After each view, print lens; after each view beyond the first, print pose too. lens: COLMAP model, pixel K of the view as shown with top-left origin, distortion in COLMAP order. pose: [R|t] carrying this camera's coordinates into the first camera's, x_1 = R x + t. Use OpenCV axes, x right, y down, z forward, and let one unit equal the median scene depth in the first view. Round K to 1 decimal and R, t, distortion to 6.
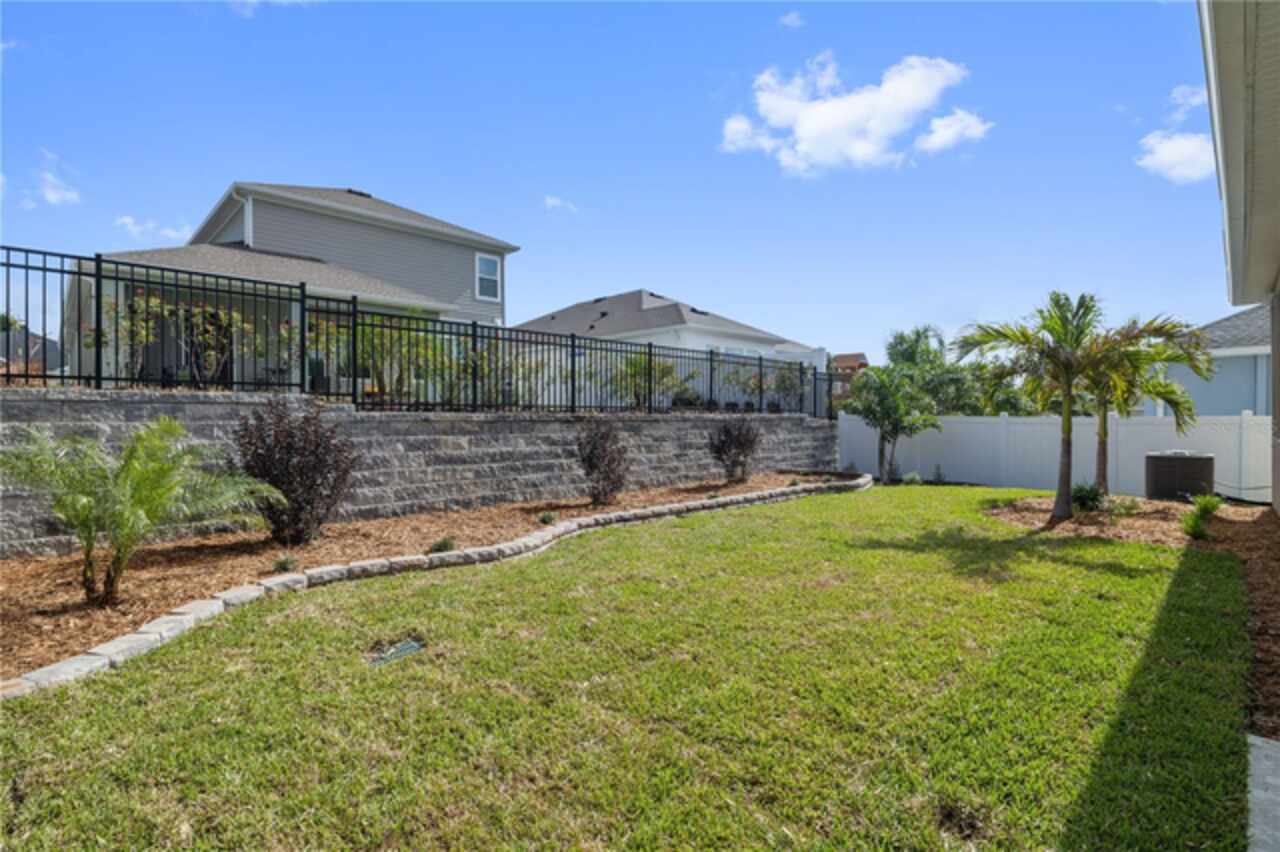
lens RADIAL K [[606.3, 0, 636.4], [0, 606.3, 425.3], [0, 0, 1]] dist [-0.004778, -0.000249]
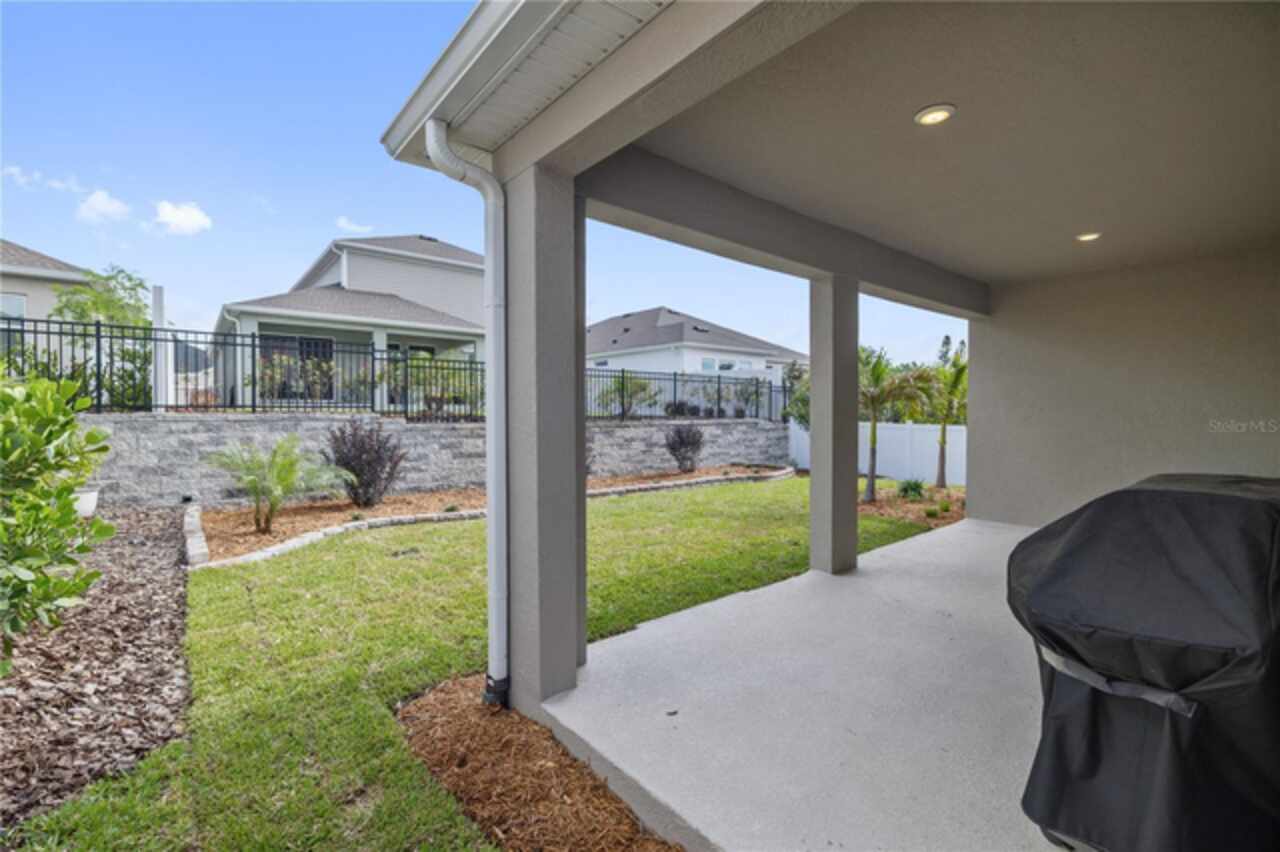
lens RADIAL K [[556.7, 0, 643.3], [0, 556.7, 423.1], [0, 0, 1]] dist [0.002443, 0.000117]
pose [[0.996450, 0.008917, -0.083715, 0.262254], [-0.007685, 0.999857, 0.015032, -0.050929], [0.083837, -0.014335, 0.996376, -0.372548]]
